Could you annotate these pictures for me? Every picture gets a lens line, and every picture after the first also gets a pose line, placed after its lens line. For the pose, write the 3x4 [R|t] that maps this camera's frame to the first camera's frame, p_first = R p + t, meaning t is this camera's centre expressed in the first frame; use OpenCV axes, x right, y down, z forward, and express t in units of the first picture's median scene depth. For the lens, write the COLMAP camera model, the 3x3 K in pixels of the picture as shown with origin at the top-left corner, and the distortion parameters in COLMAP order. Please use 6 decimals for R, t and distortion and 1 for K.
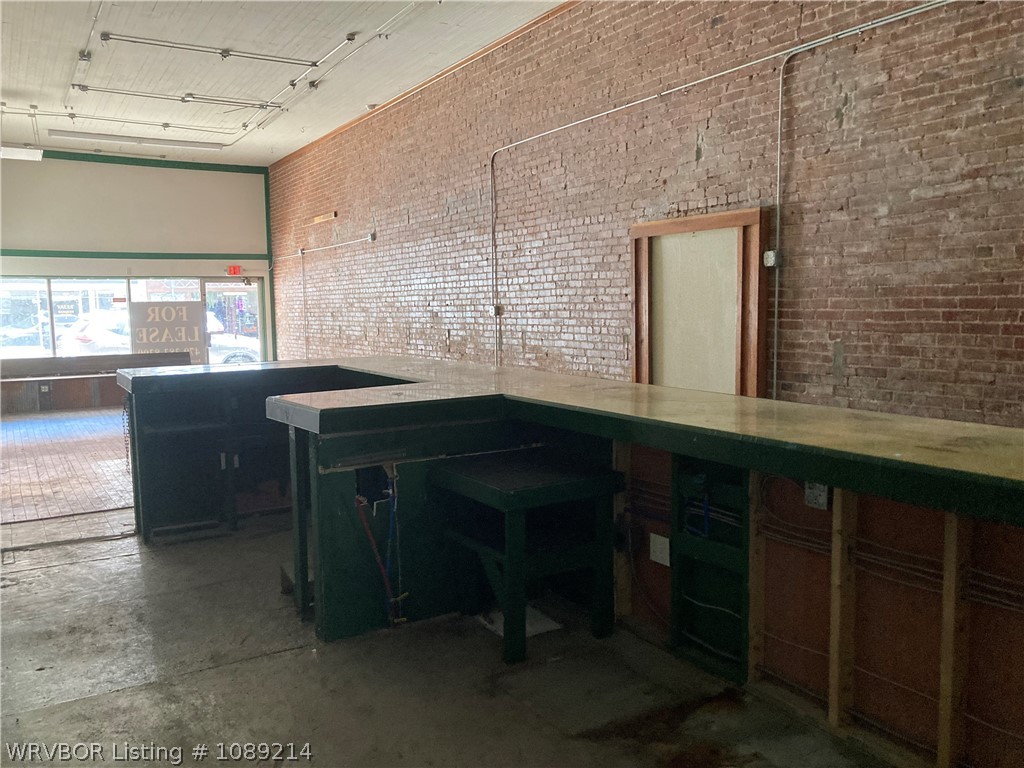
lens RADIAL K [[837.3, 0, 512.0], [0, 837.3, 386.7], [0, 0, 1]] dist [0.010509, -0.030282]
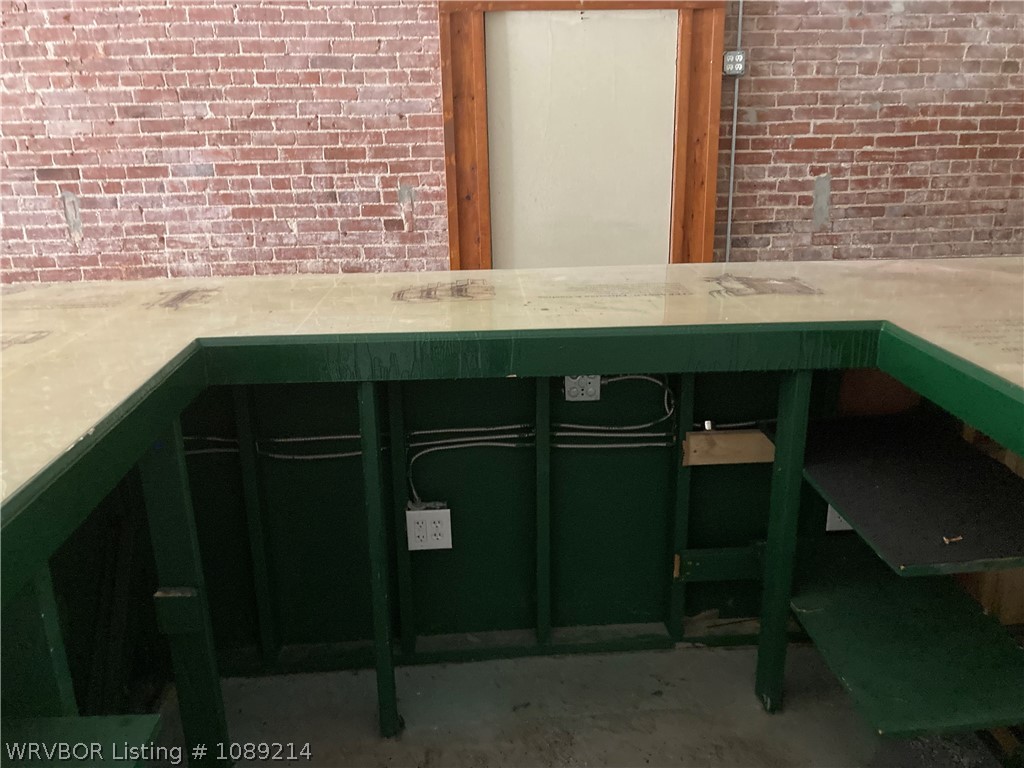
lens RADIAL K [[837.3, 0, 509.9], [0, 837.3, 381.1], [0, 0, 1]] dist [0.010509, -0.030282]
pose [[0.474411, -0.262065, 0.840391, -0.512990], [0.102208, 0.964601, 0.243101, -0.098419], [-0.874350, -0.029435, 0.484402, 0.945028]]
